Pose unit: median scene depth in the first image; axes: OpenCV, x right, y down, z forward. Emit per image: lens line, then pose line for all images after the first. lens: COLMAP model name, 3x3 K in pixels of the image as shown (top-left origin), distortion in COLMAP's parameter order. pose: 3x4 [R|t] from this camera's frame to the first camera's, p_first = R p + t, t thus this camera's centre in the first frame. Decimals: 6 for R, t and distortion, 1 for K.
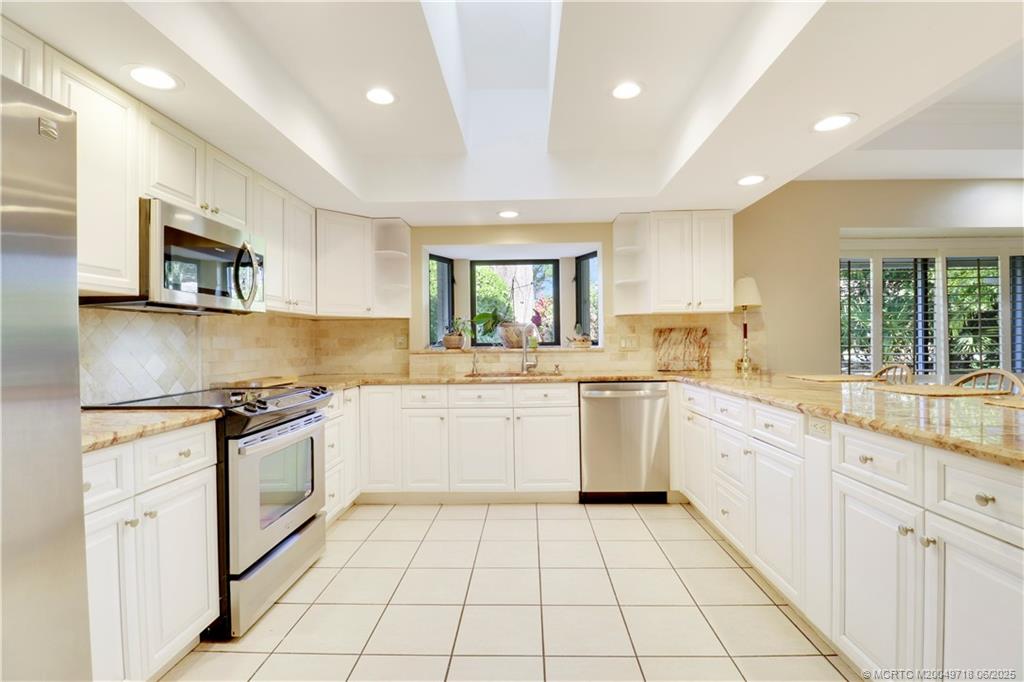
lens RADIAL K [[474.1, 0, 515.9], [0, 474.1, 342.4], [0, 0, 1]] dist [-0.005963, -0.004275]
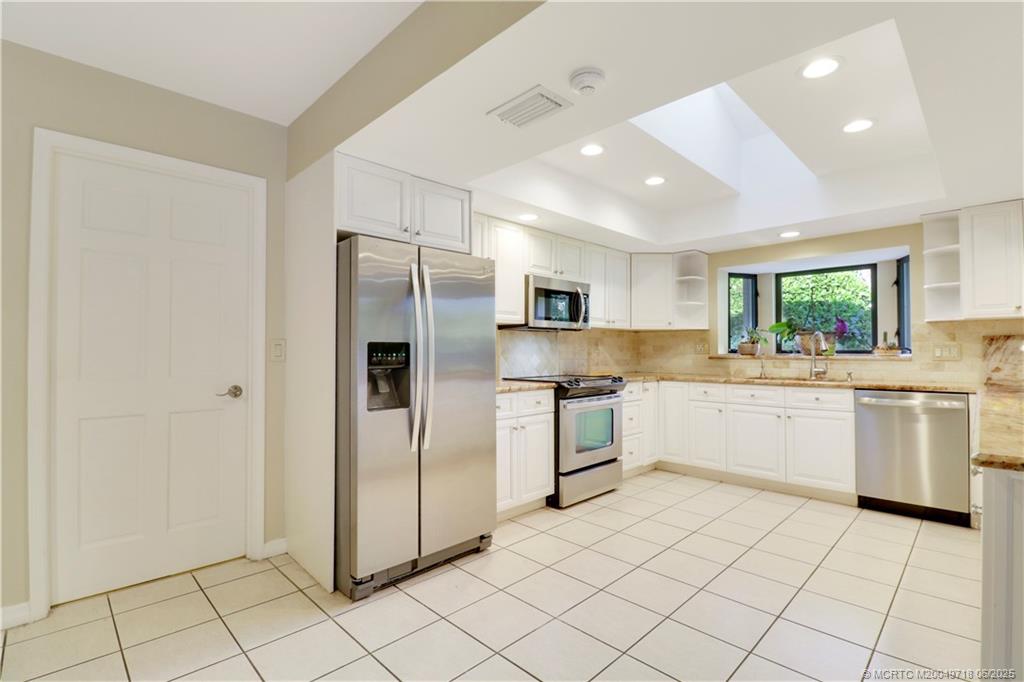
lens RADIAL K [[474.1, 0, 512.6], [0, 474.1, 346.9], [0, 0, 1]] dist [-0.005963, -0.004275]
pose [[0.722972, 0.006124, -0.690850, 0.295348], [-0.009474, 0.999955, -0.001050, 0.000681], [0.690812, 0.007304, 0.722997, -0.259777]]
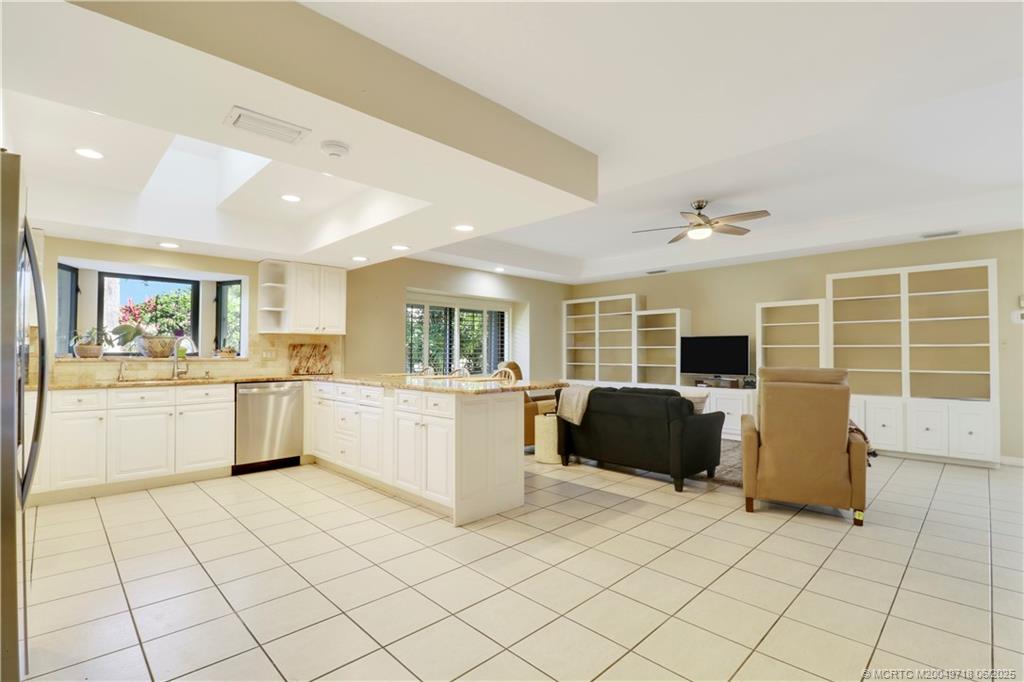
lens RADIAL K [[474.1, 0, 514.5], [0, 474.1, 347.4], [0, 0, 1]] dist [-0.005963, -0.004275]
pose [[0.691300, 0.024763, 0.722144, -0.279045], [-0.010234, 0.999648, -0.024482, 0.008072], [-0.722496, 0.009534, 0.691310, -0.474792]]
